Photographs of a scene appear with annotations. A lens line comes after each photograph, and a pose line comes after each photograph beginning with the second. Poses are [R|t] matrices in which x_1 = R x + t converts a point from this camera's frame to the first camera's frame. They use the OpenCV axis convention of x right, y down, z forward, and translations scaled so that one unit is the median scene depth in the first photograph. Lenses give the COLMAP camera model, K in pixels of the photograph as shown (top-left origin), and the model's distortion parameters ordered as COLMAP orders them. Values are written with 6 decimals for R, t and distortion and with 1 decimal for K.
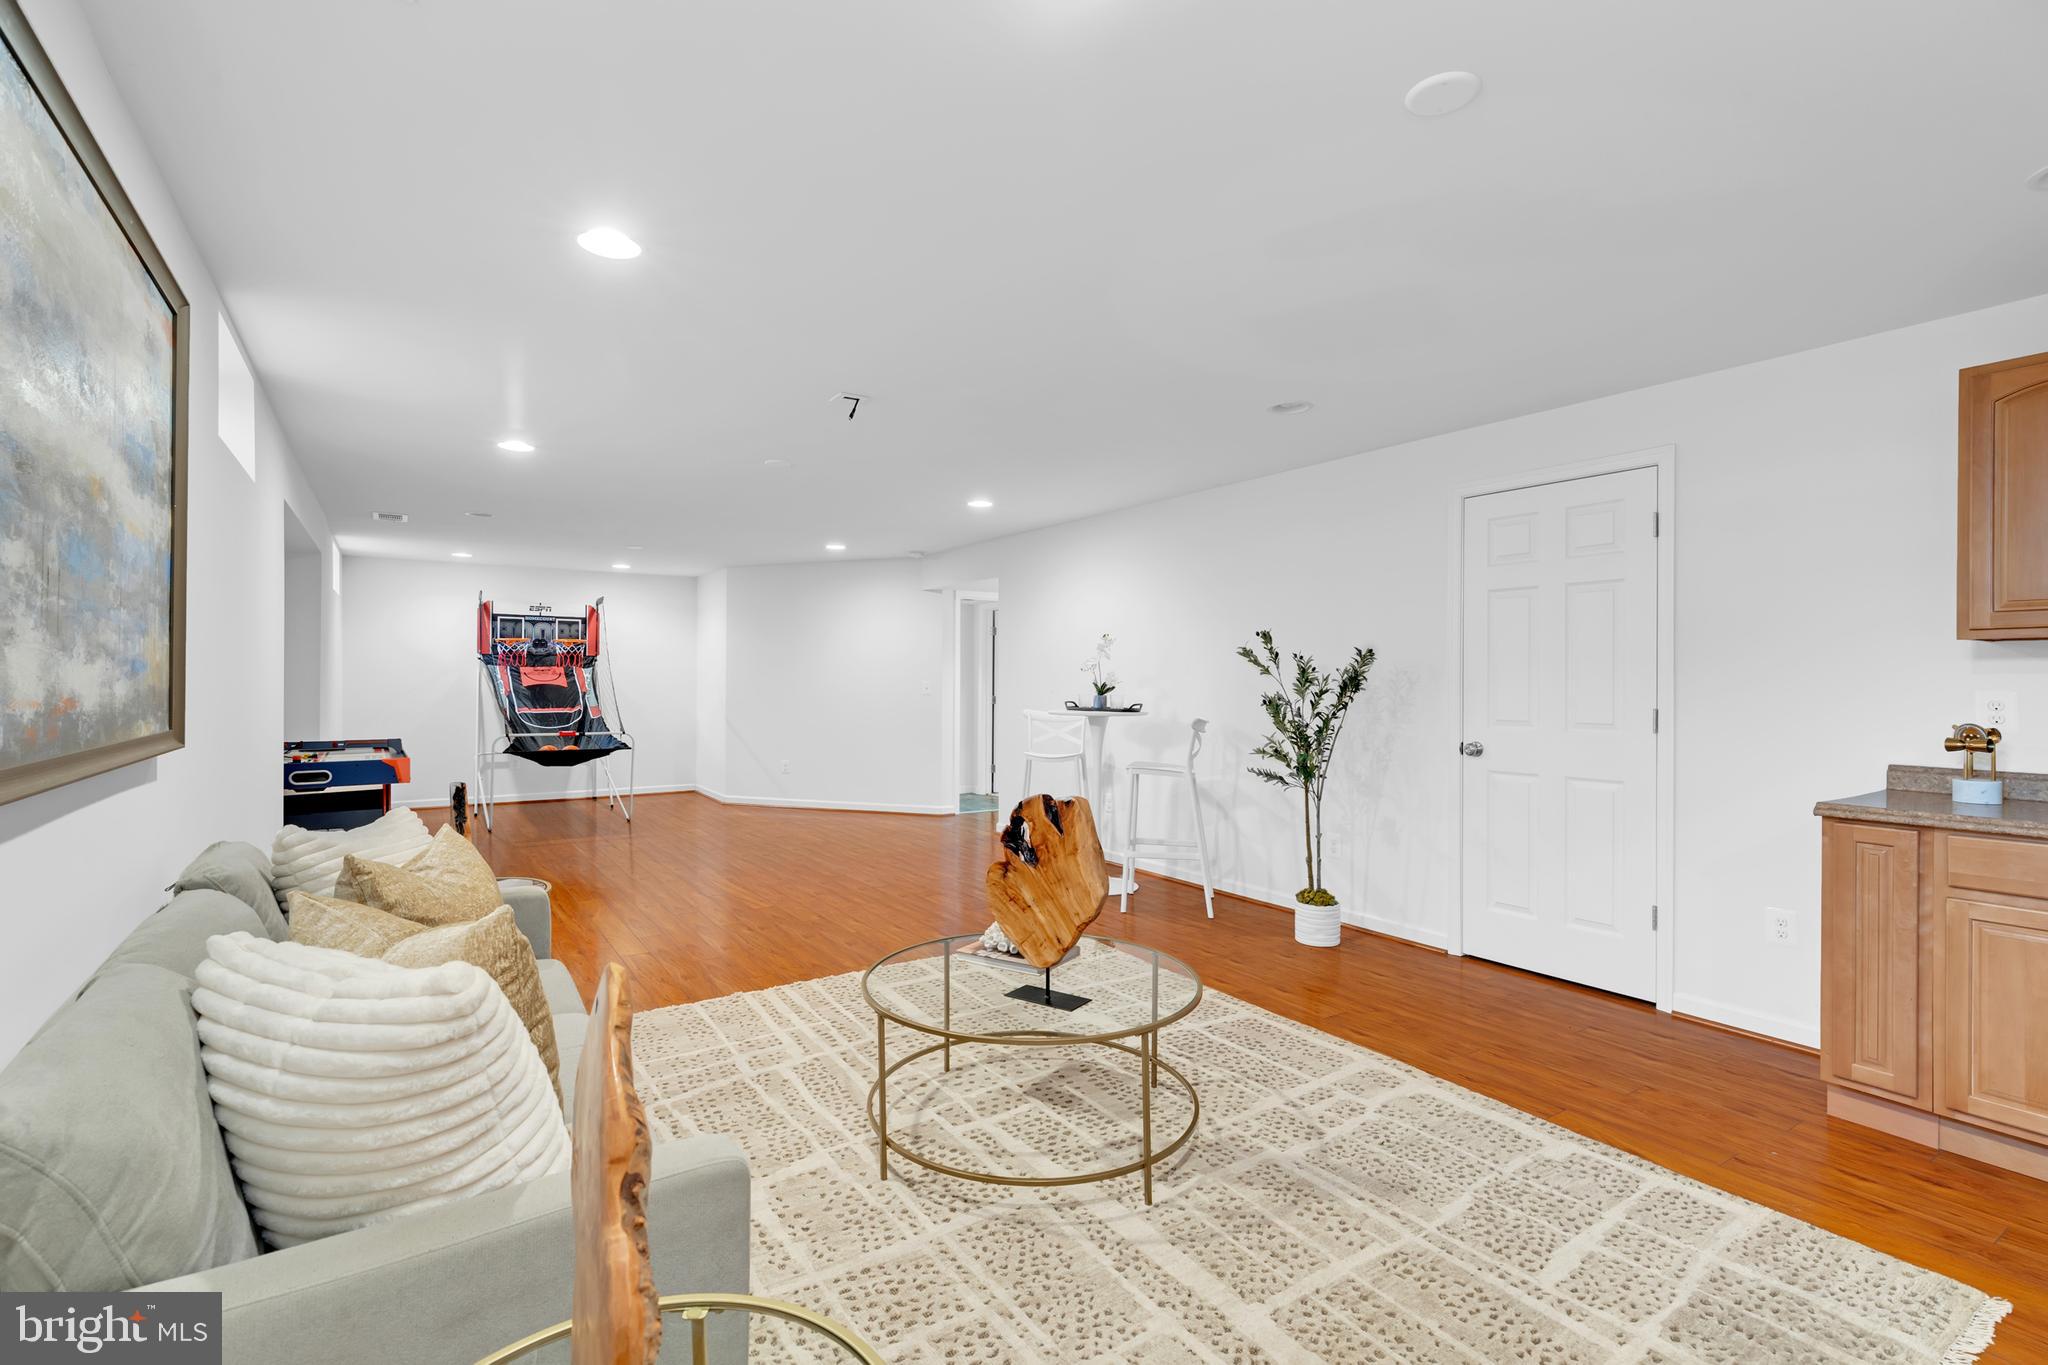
lens RADIAL K [[980.8, 0, 1035.5], [0, 980.8, 681.8], [0, 0, 1]] dist [0.011736, -0.000327]
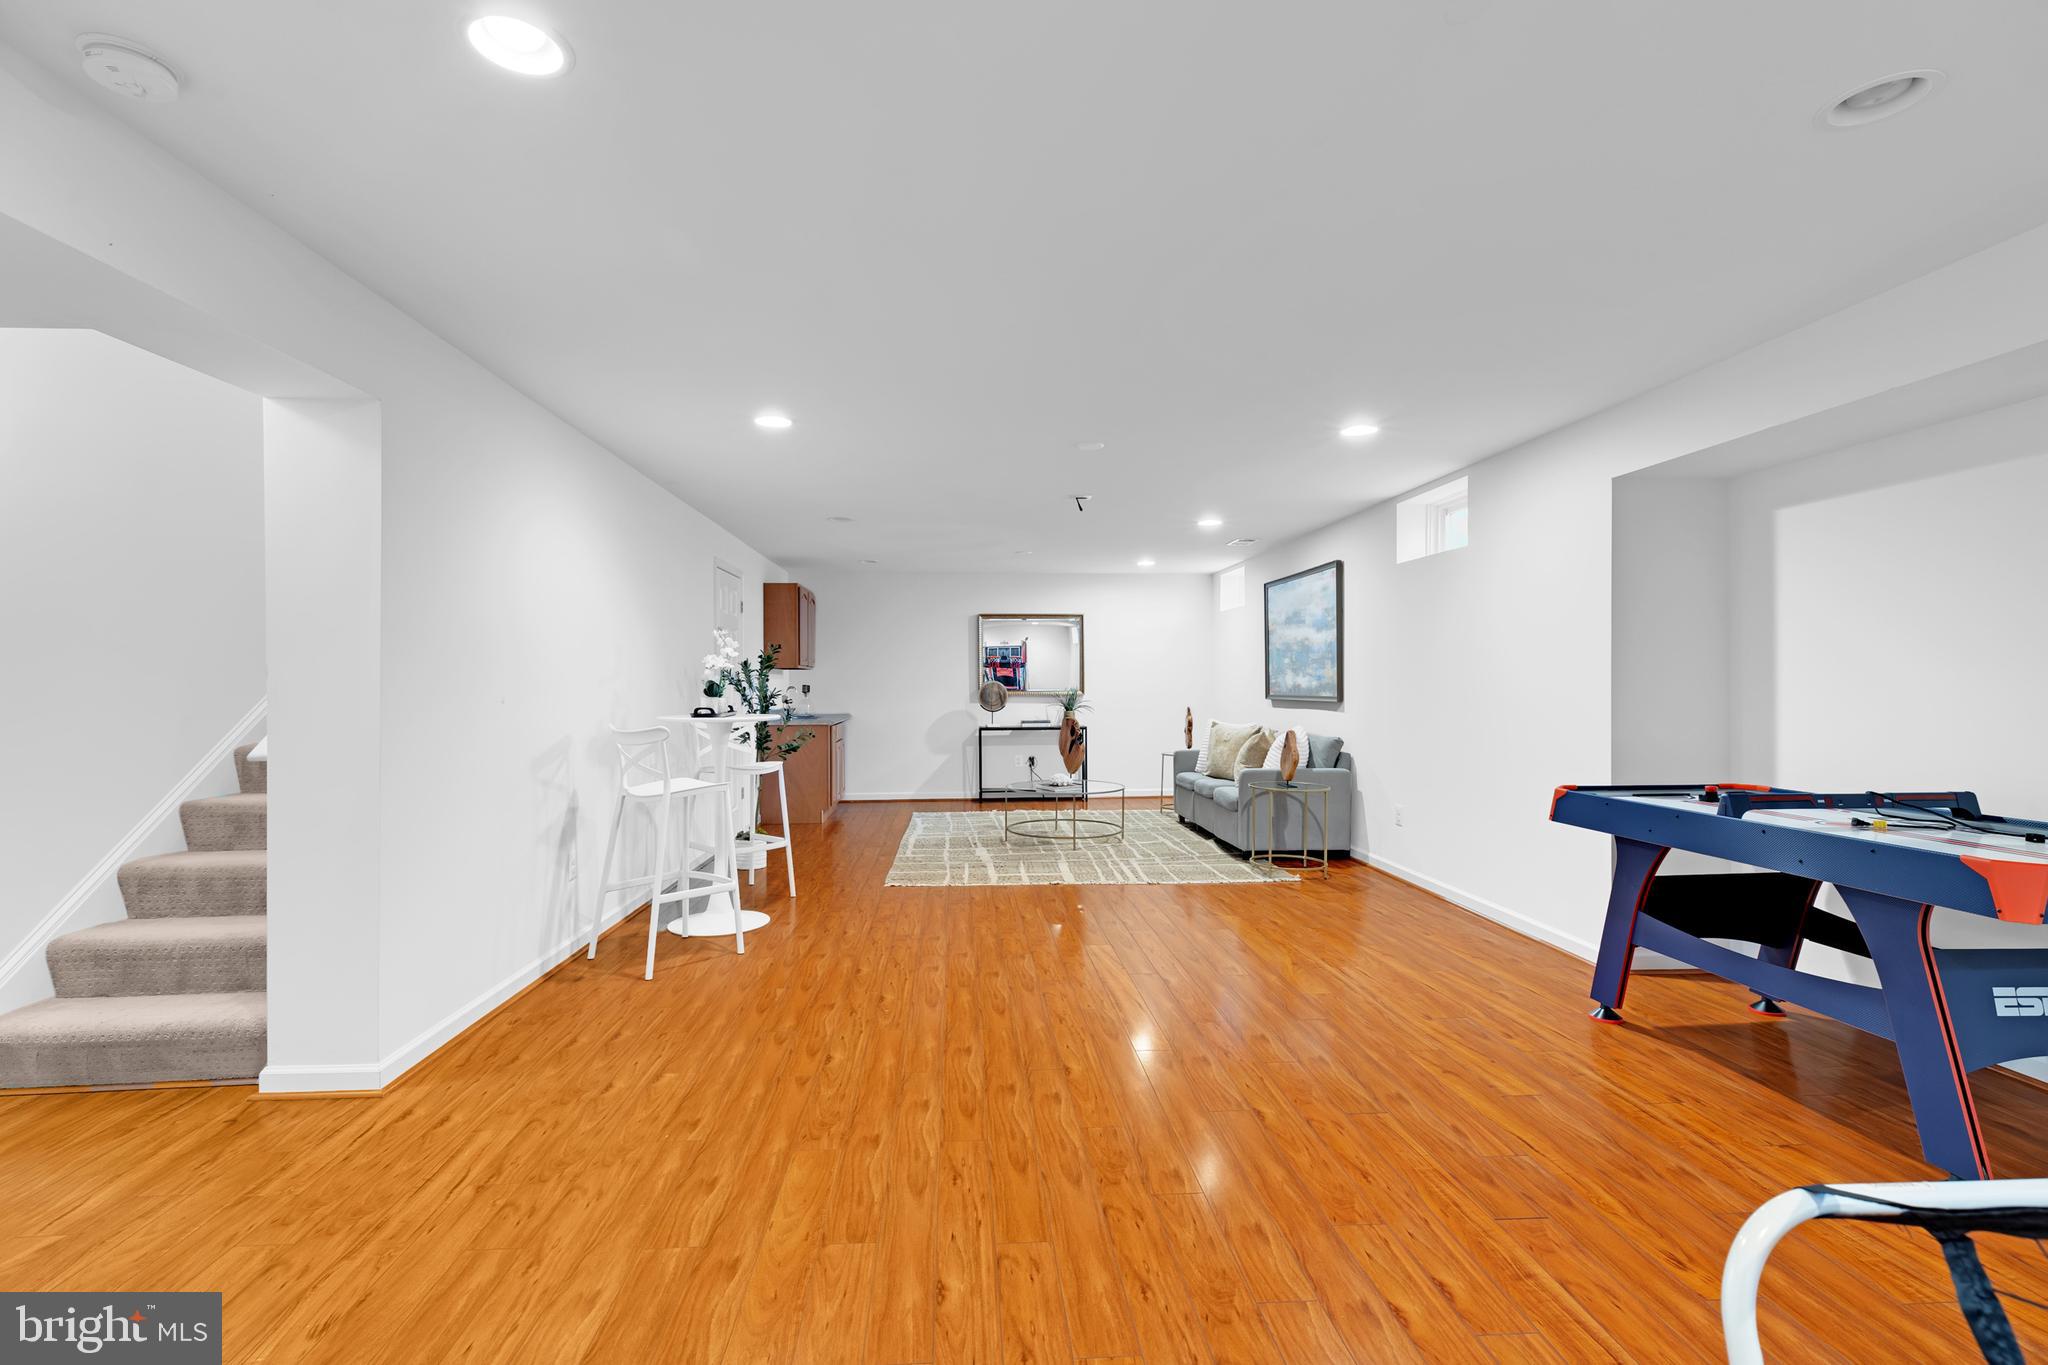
lens RADIAL K [[980.8, 0, 1015.7], [0, 980.8, 682.4], [0, 0, 1]] dist [0.011736, -0.000327]
pose [[-0.873875, -0.000916, 0.486149, -0.269388], [-0.000097, 0.999999, 0.001709, -0.000470], [-0.486150, 0.001446, -0.873874, 0.759698]]
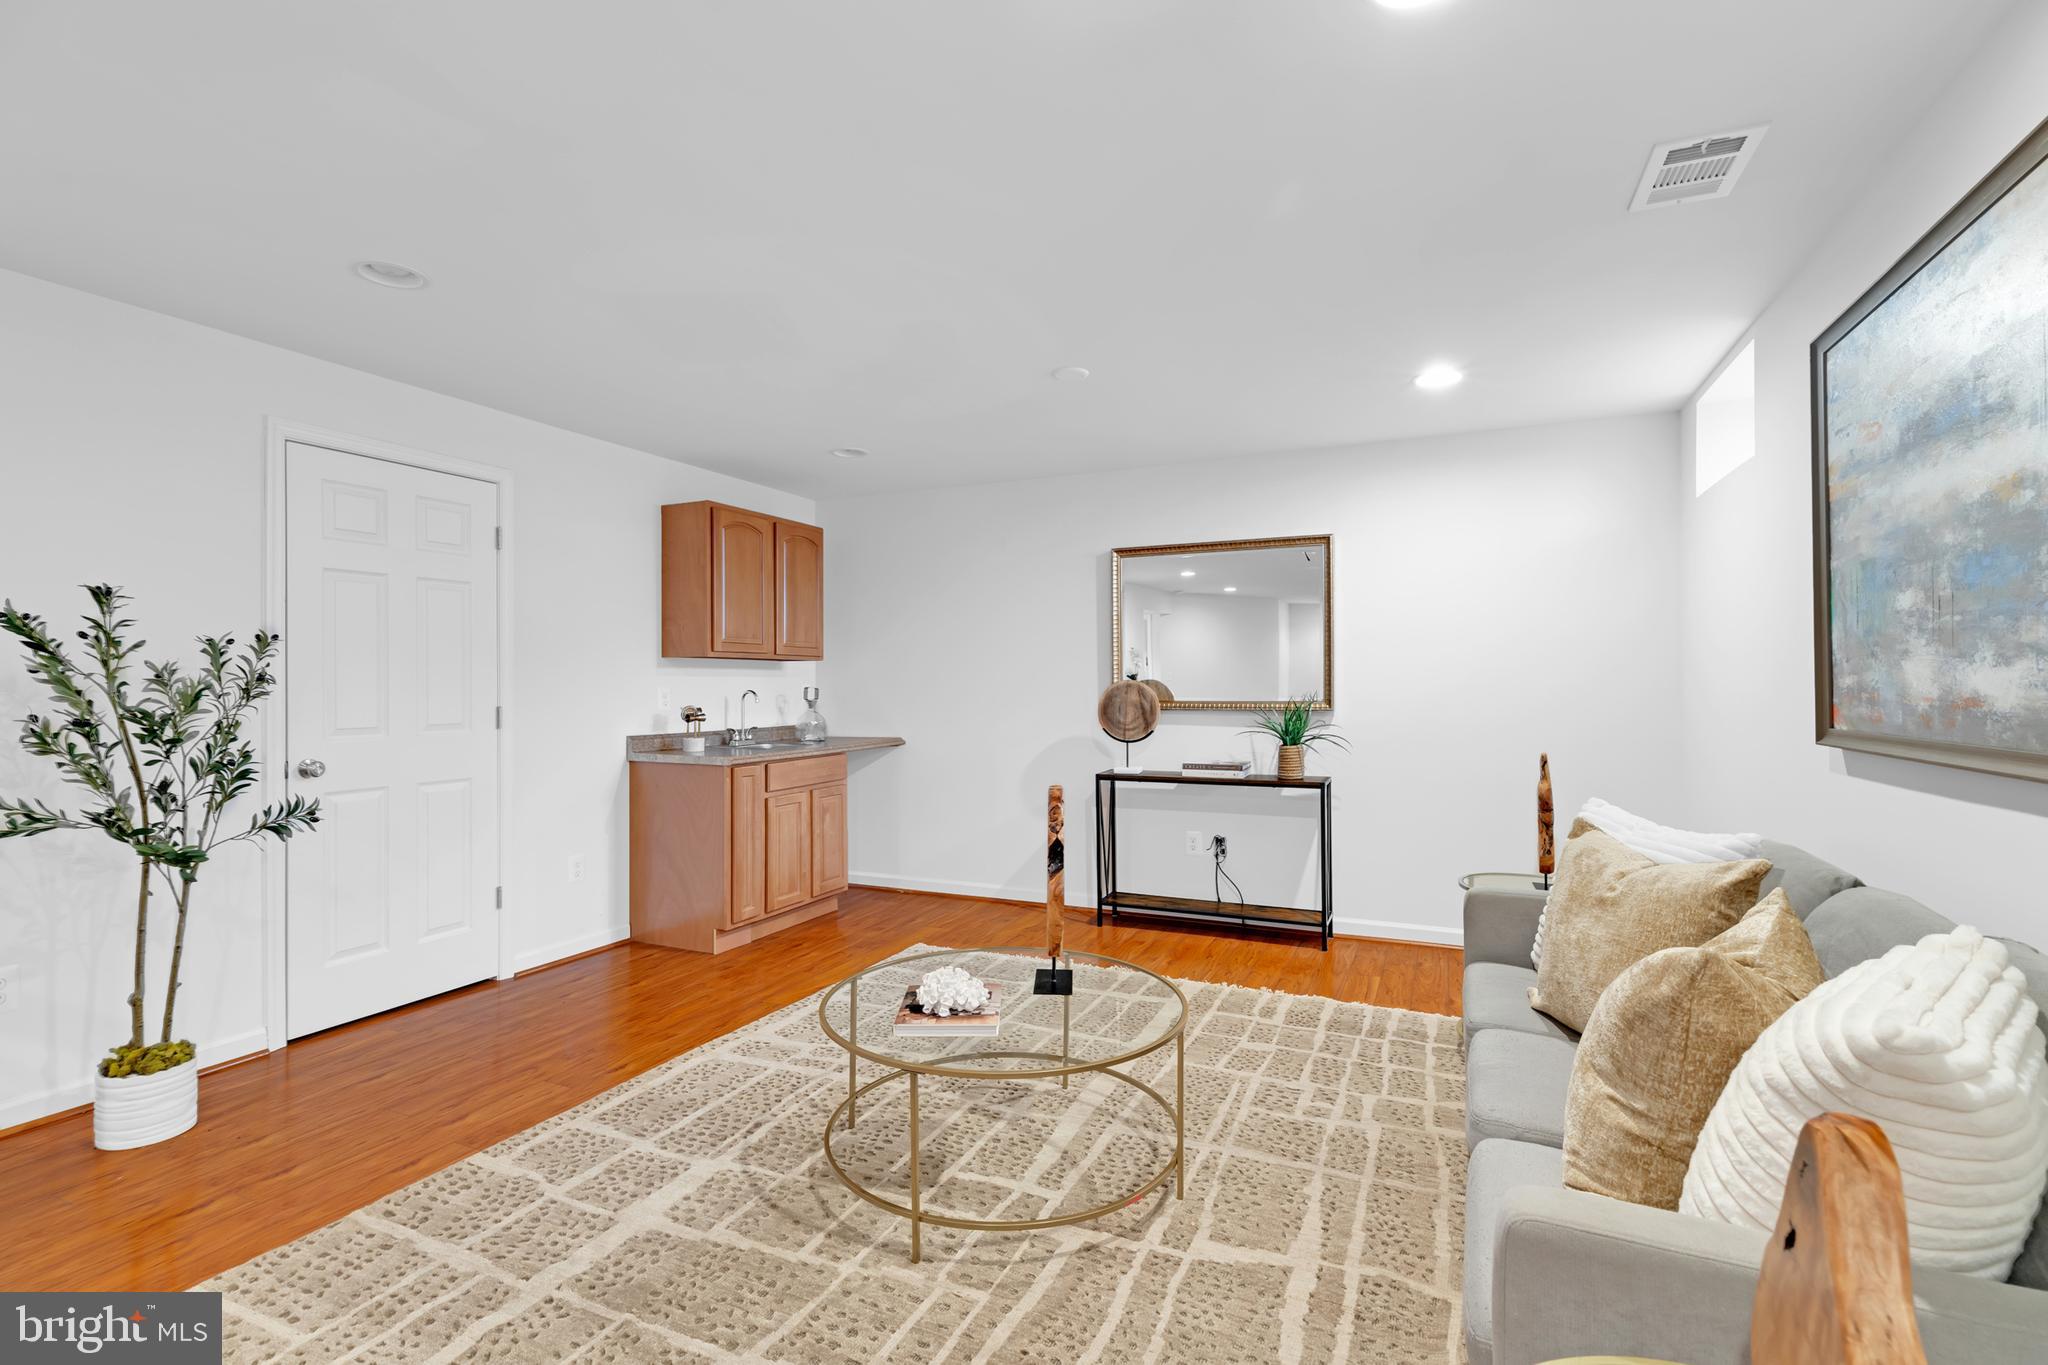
lens RADIAL K [[980.8, 0, 984.7], [0, 980.8, 678.4], [0, 0, 1]] dist [0.011736, -0.000327]
pose [[-0.521430, 0.000756, 0.853293, -0.171541], [0.000881, 1.000000, -0.000347, -0.000813], [-0.853293, 0.000571, -0.521431, 0.325546]]
